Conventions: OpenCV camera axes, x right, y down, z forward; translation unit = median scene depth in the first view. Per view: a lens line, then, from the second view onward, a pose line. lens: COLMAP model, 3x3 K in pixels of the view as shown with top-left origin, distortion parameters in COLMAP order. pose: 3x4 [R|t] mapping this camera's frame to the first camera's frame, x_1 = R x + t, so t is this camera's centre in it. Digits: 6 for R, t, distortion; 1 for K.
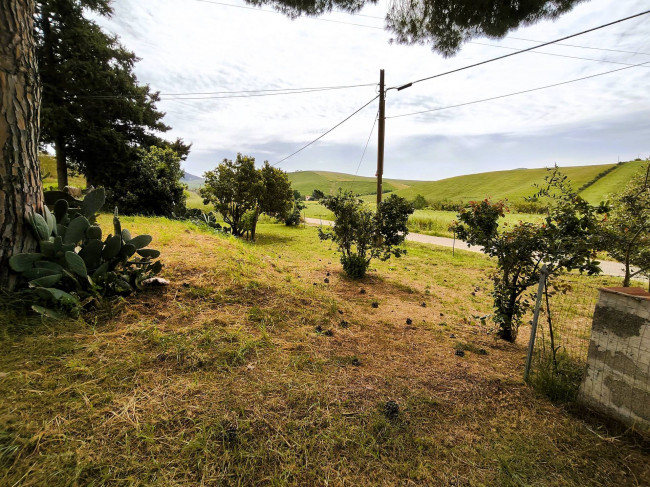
lens RADIAL K [[309.6, 0, 330.1], [0, 309.6, 243.1], [0, 0, 1]] dist [0.002781, -0.000214]
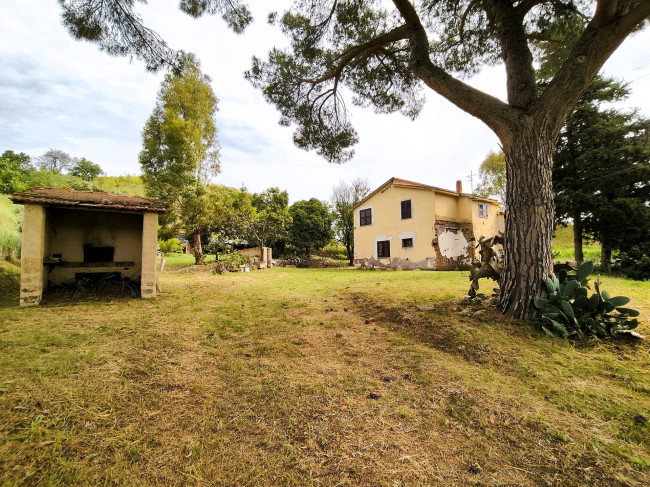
lens RADIAL K [[309.6, 0, 330.1], [0, 309.6, 243.1], [0, 0, 1]] dist [0.002781, -0.000214]
pose [[0.170352, -0.080191, -0.982115, 0.598391], [-0.115701, 0.988161, -0.100754, 0.031900], [0.978567, 0.130795, 0.159057, -0.531148]]
